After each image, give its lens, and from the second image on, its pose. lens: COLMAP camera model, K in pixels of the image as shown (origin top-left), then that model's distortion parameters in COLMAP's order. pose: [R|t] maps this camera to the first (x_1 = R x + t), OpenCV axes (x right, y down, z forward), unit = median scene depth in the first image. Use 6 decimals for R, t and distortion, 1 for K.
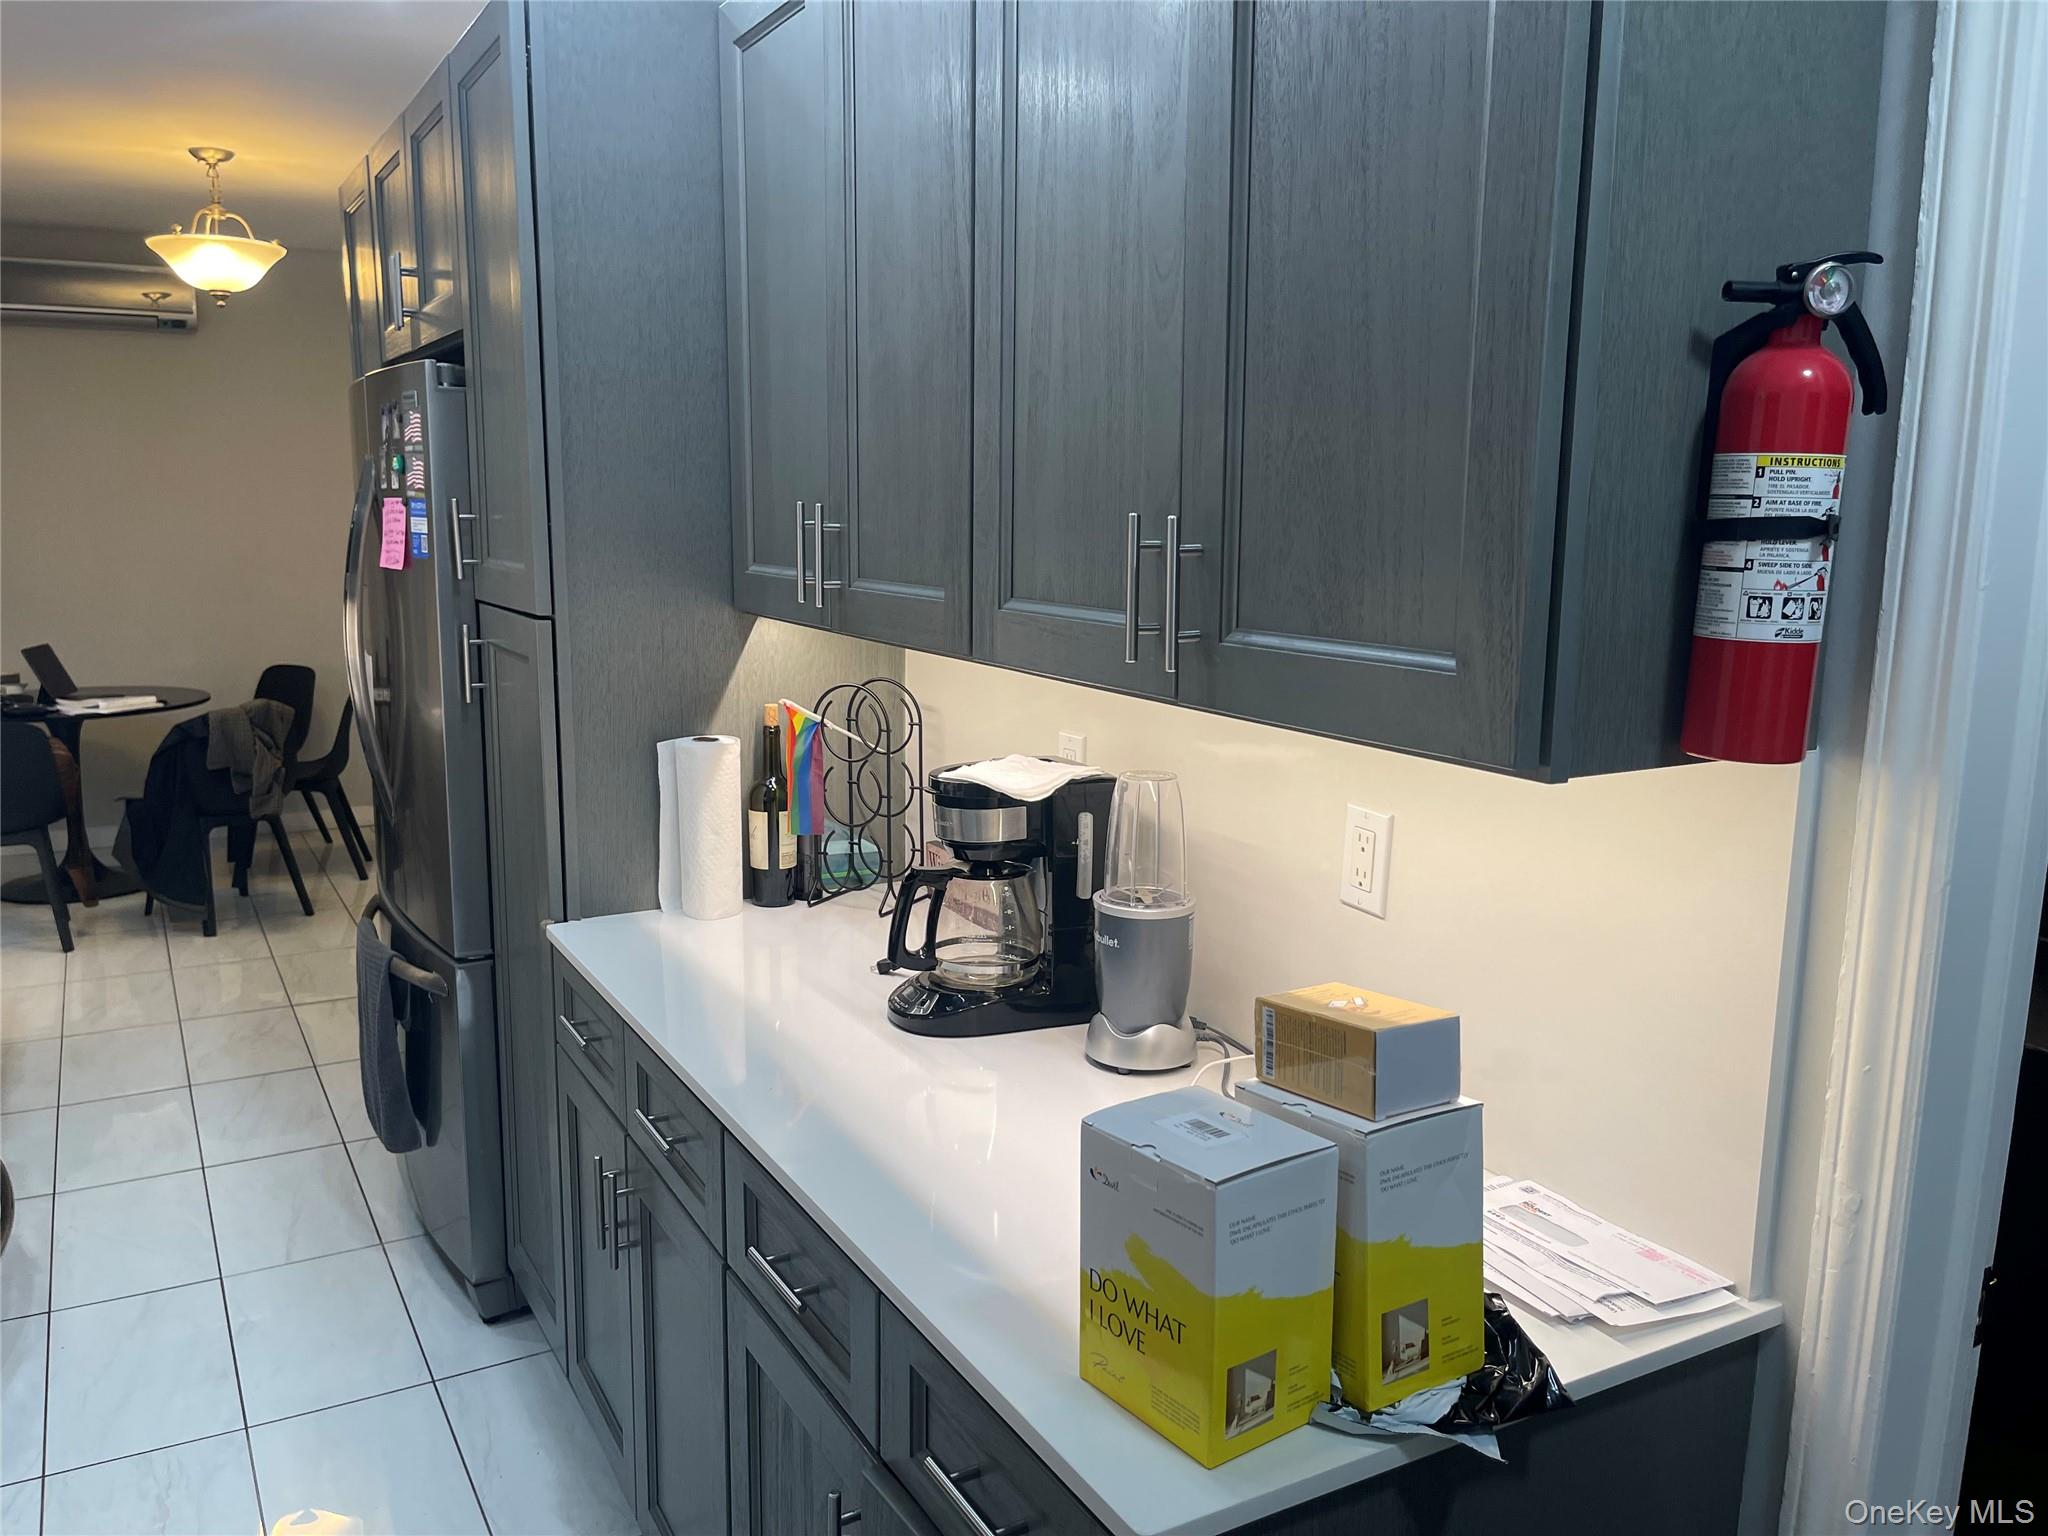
lens RADIAL K [[1565.0, 0, 1035.0], [0, 1565.0, 790.3], [0, 0, 1]] dist [0.083820, -0.120860]
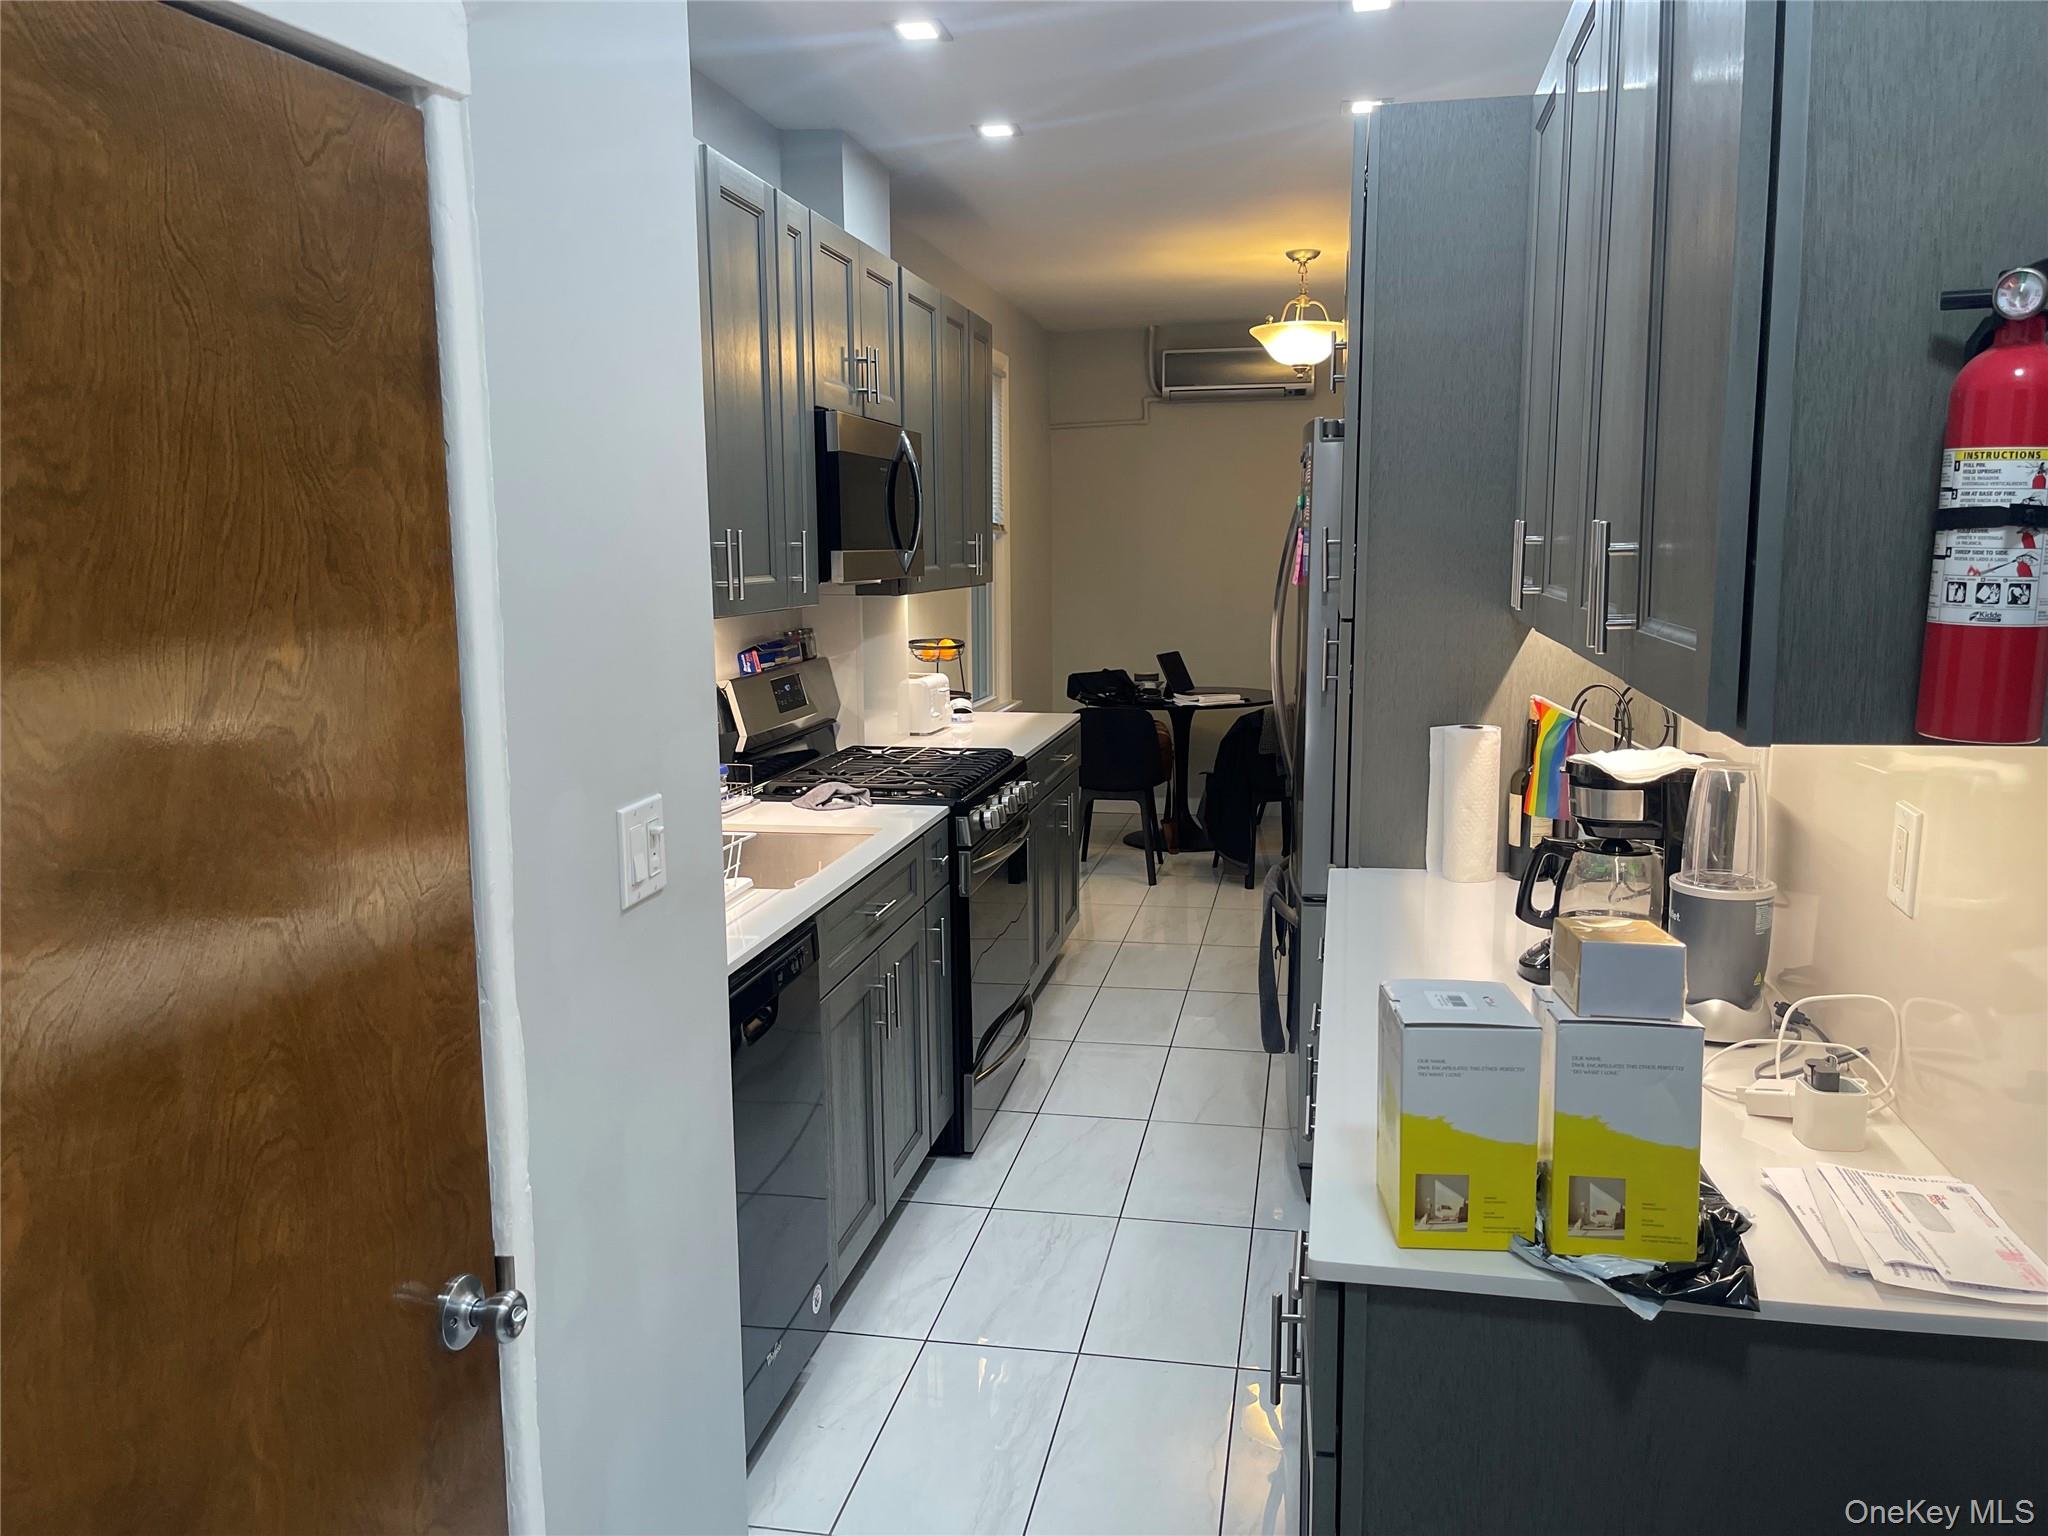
lens RADIAL K [[1565.0, 0, 1035.0], [0, 1565.0, 790.3], [0, 0, 1]] dist [0.083820, -0.120860]
pose [[0.756222, 0.086264, -0.648603, 0.518500], [-0.099603, 0.994895, 0.016190, 0.046130], [0.646689, 0.052360, 0.760954, -0.154626]]
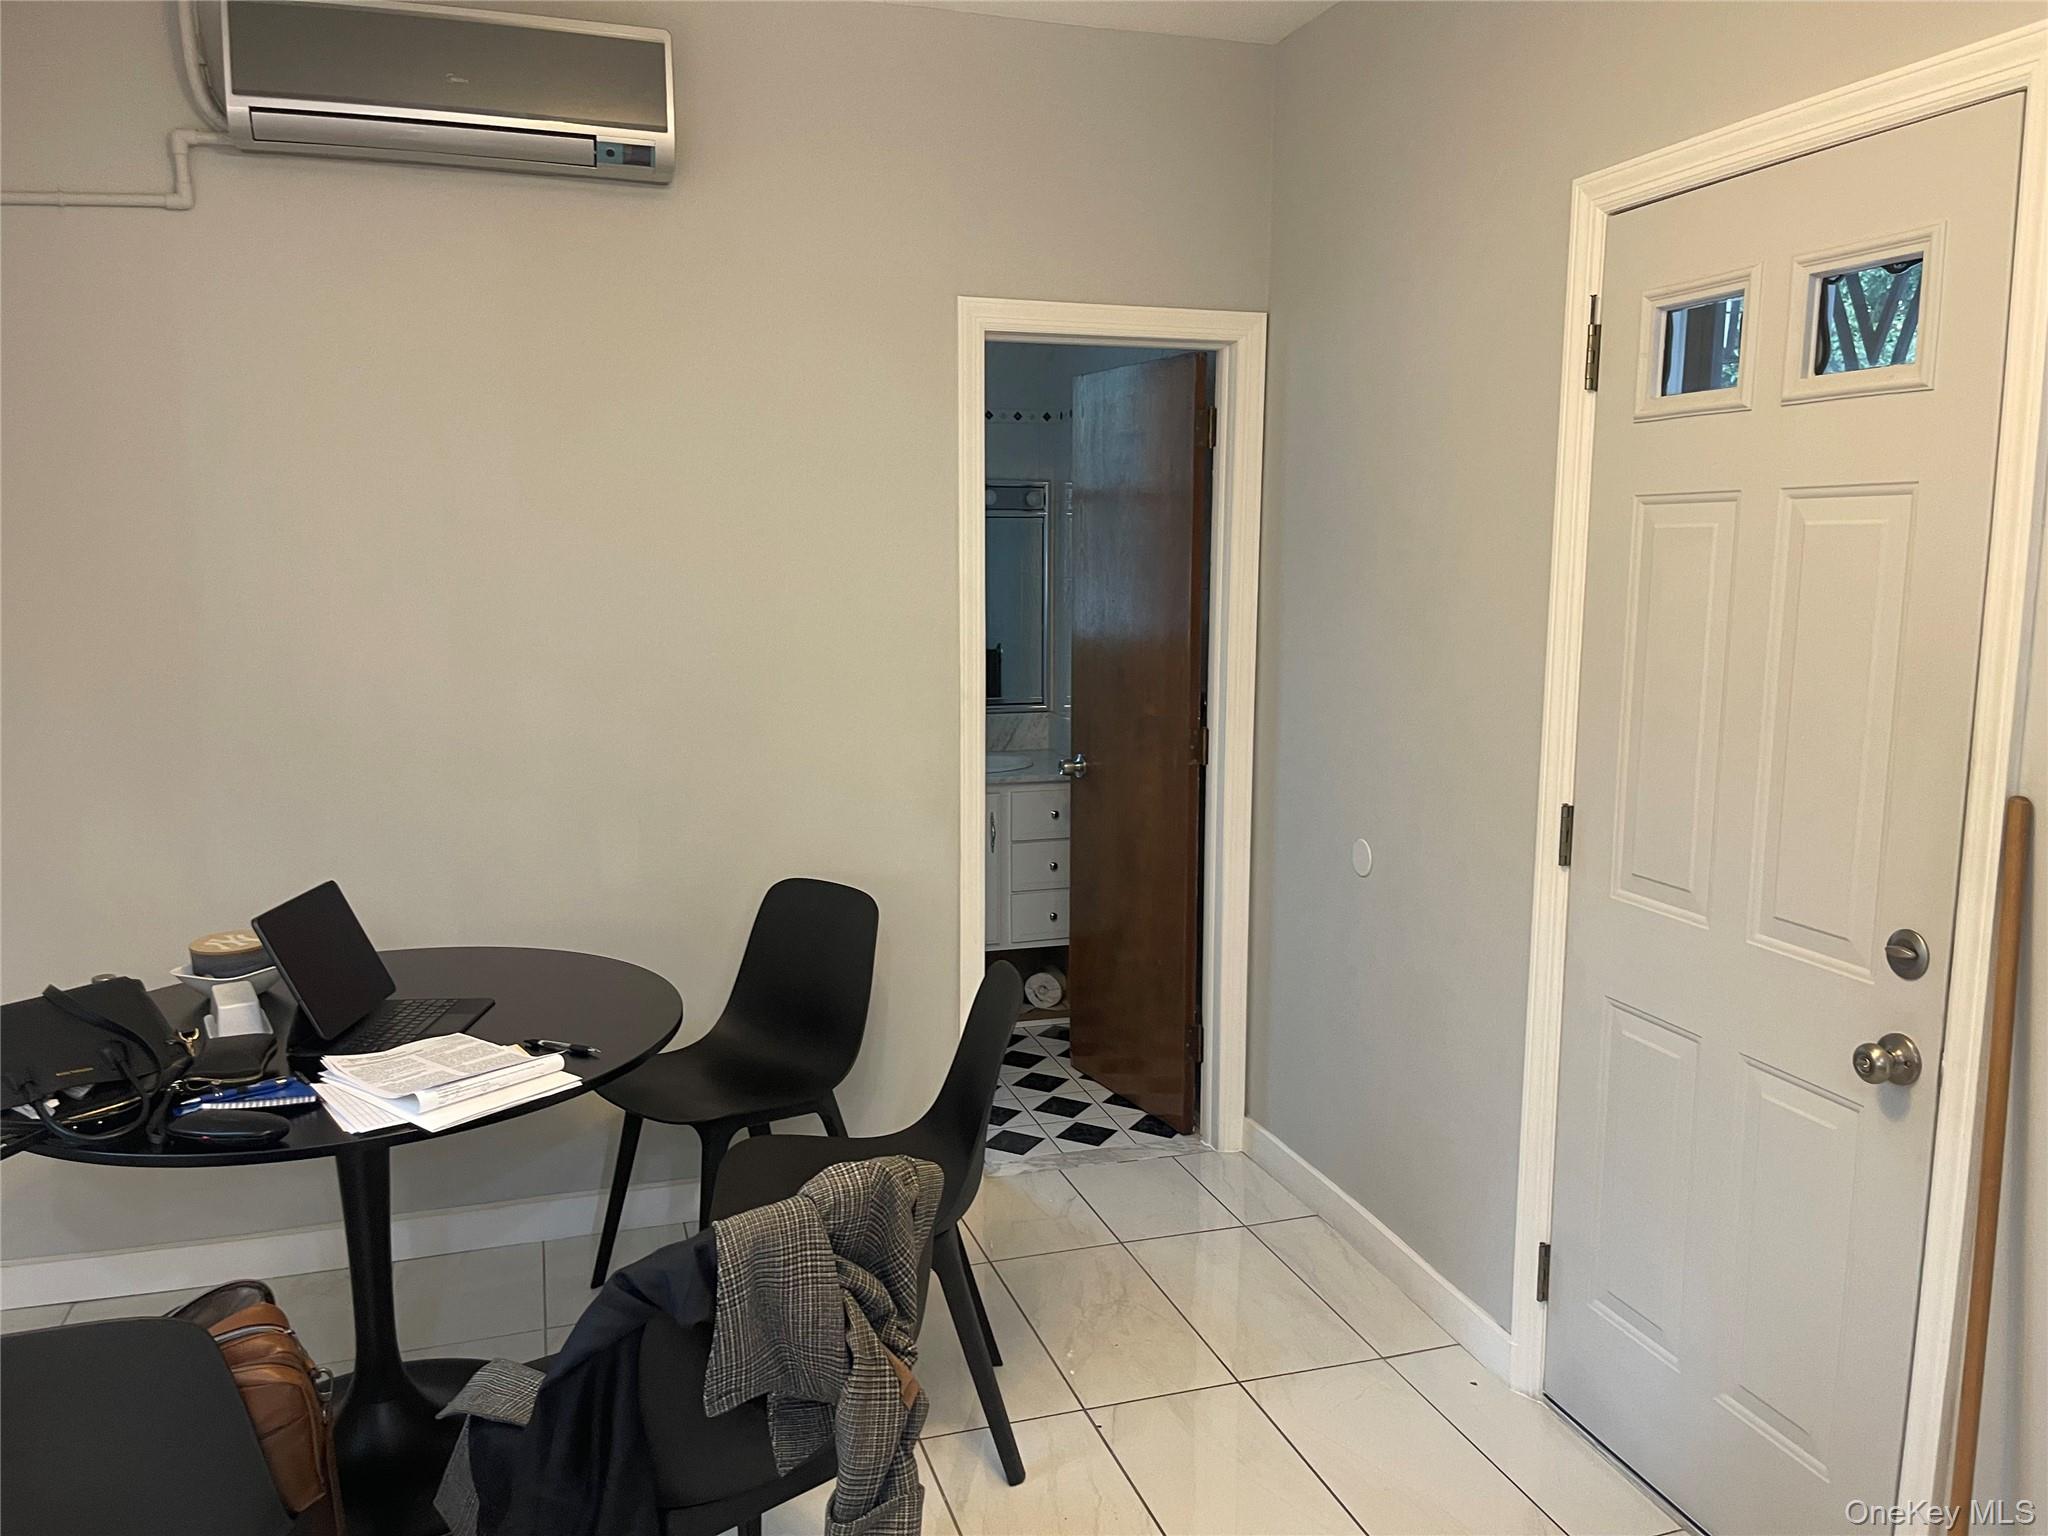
lens RADIAL K [[1565.0, 0, 1035.0], [0, 1565.0, 790.3], [0, 0, 1]] dist [0.083820, -0.120860]
pose [[0.977051, 0.025639, -0.211457, -1.453672], [-0.030564, 0.999332, -0.020055, -0.476249], [0.210801, 0.026058, 0.977182, 2.597763]]
